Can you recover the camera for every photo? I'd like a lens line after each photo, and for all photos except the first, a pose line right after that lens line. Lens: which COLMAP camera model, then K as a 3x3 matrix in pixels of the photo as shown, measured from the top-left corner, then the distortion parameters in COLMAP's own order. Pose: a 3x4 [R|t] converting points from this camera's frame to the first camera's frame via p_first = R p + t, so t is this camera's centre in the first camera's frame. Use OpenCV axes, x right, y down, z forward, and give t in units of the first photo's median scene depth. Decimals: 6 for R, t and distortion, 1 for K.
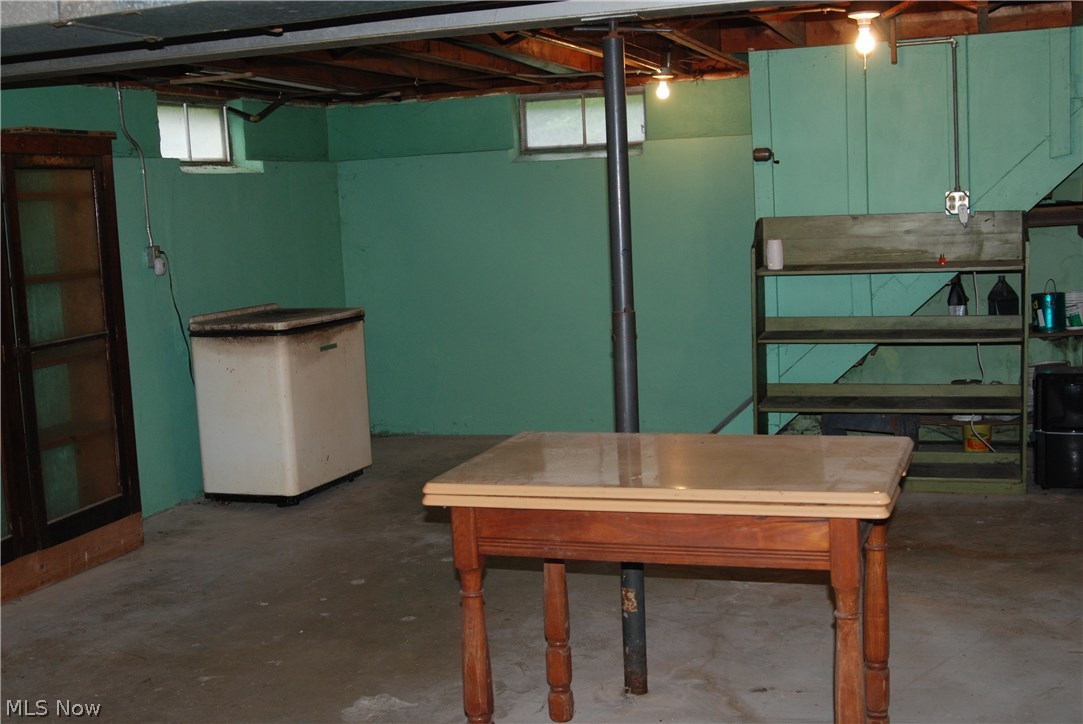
lens RADIAL K [[1329.0, 0, 541.5], [0, 1329.0, 362.0], [0, 0, 1]] dist [-0.114975, 0.079301]
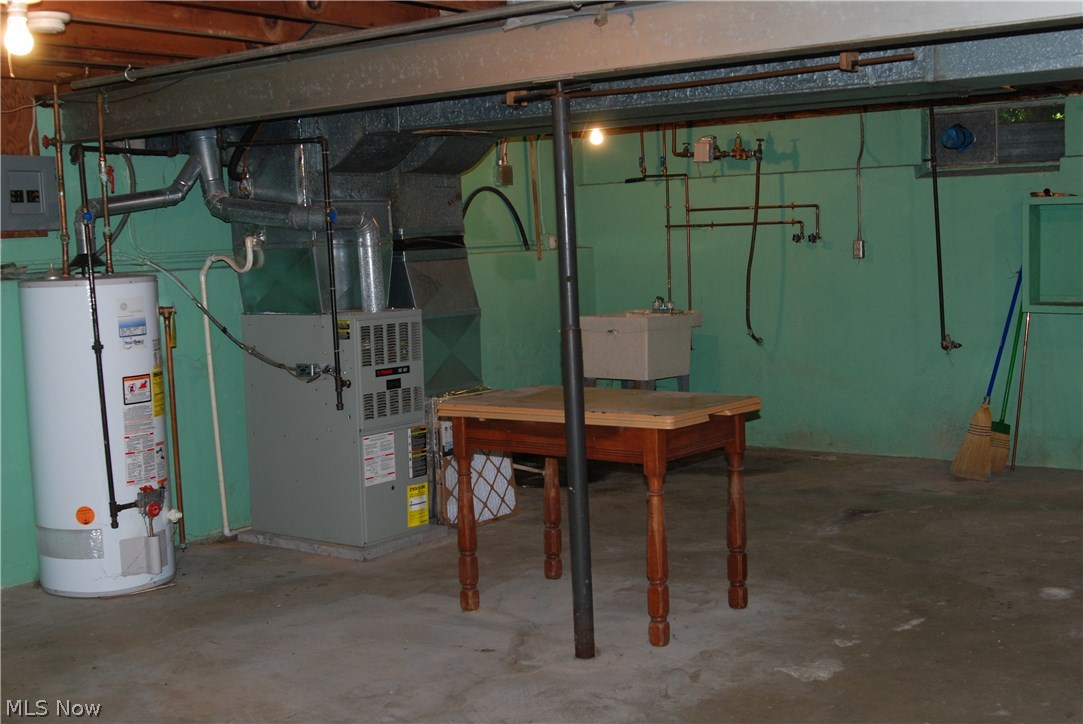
lens RADIAL K [[1329.0, 0, 541.5], [0, 1329.0, 362.0], [0, 0, 1]] dist [-0.114975, 0.079301]
pose [[-0.951786, 0.058317, 0.301169, -0.247359], [0.119061, 0.975028, 0.187471, -0.216195], [-0.282715, 0.214290, -0.934961, 1.965383]]
